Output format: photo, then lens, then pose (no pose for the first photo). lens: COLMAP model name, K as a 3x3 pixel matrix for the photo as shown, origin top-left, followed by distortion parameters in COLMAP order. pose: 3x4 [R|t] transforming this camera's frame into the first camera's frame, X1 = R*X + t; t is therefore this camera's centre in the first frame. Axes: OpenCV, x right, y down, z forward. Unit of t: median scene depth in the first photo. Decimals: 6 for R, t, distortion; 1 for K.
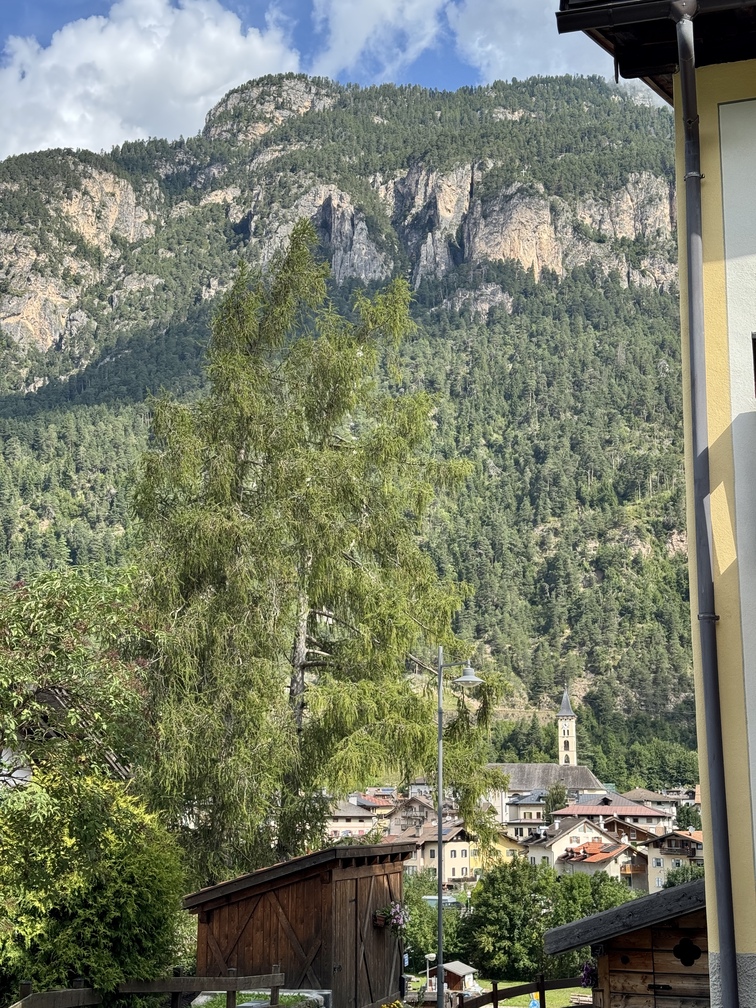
lens RADIAL K [[1362.1, 0, 378.0], [0, 1362.1, 504.0], [0, 0, 1]] dist [0.106799, 0.015055]
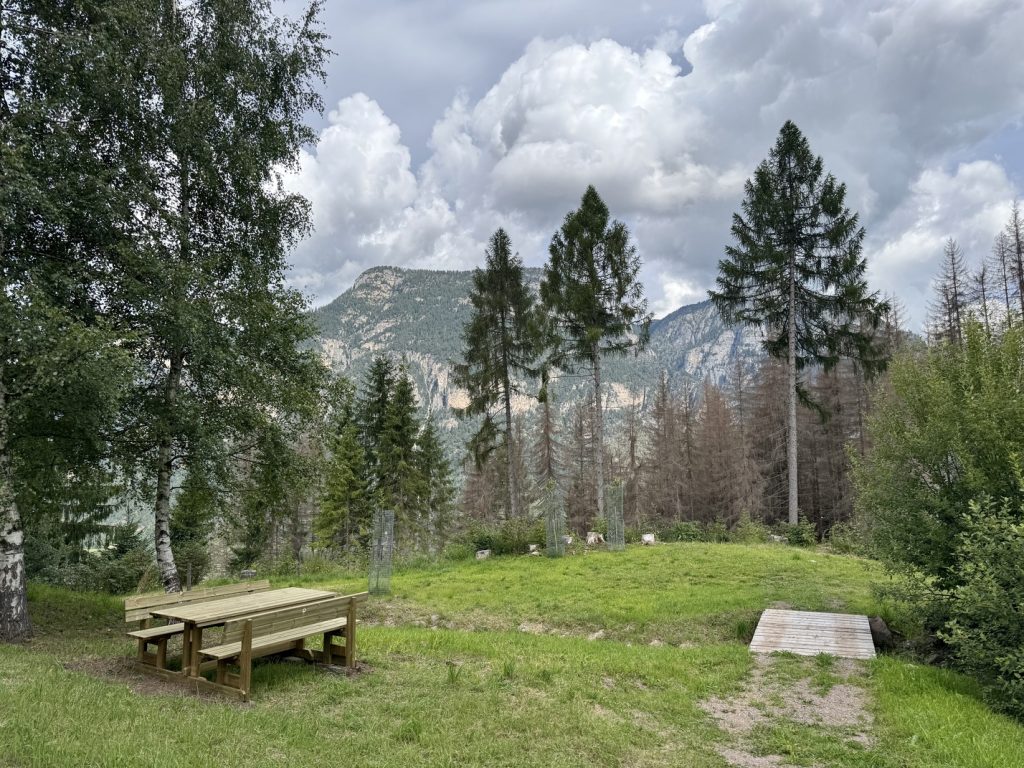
lens RADIAL K [[691.6, 0, 512.0], [0, 691.6, 384.0], [0, 0, 1]] dist [0.135994, -0.213731]
pose [[0.989996, -0.001574, 0.141083, -0.019496], [-0.013305, 0.994440, 0.104457, -0.404239], [-0.140463, -0.105289, 0.984472, -0.778853]]
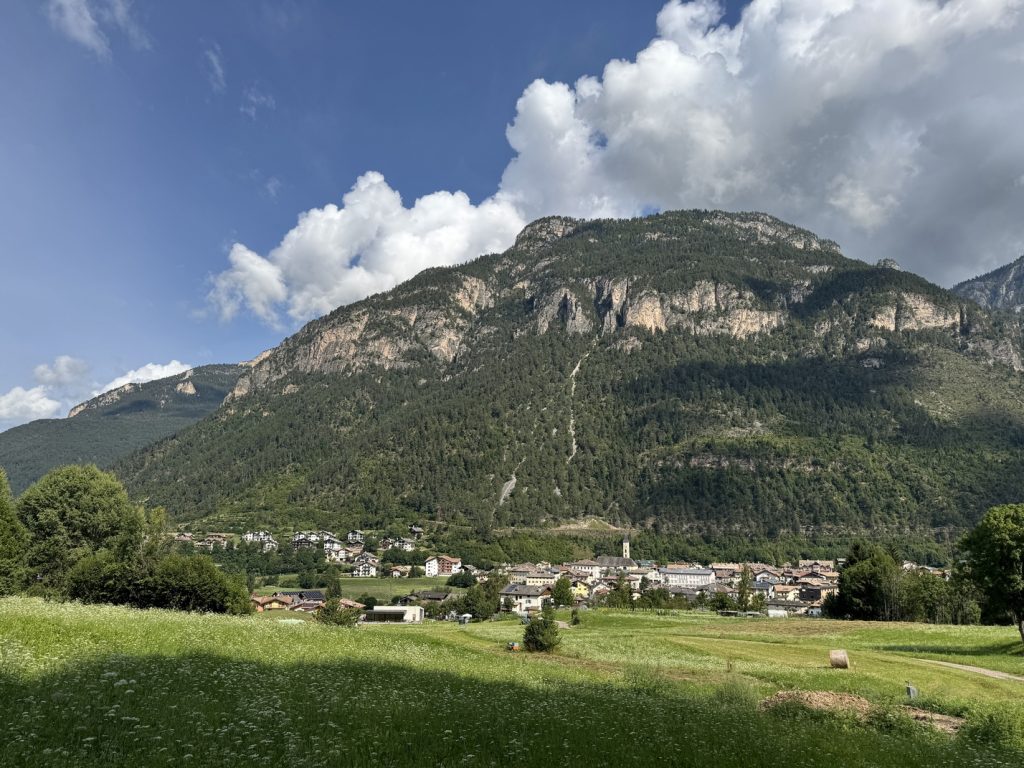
lens RADIAL K [[691.6, 0, 512.0], [0, 691.6, 384.0], [0, 0, 1]] dist [0.135994, -0.213731]
pose [[0.990159, -0.018053, -0.138777, 0.036496], [0.017264, 0.999827, -0.006884, -0.066069], [0.138878, 0.004420, 0.990300, -0.204512]]
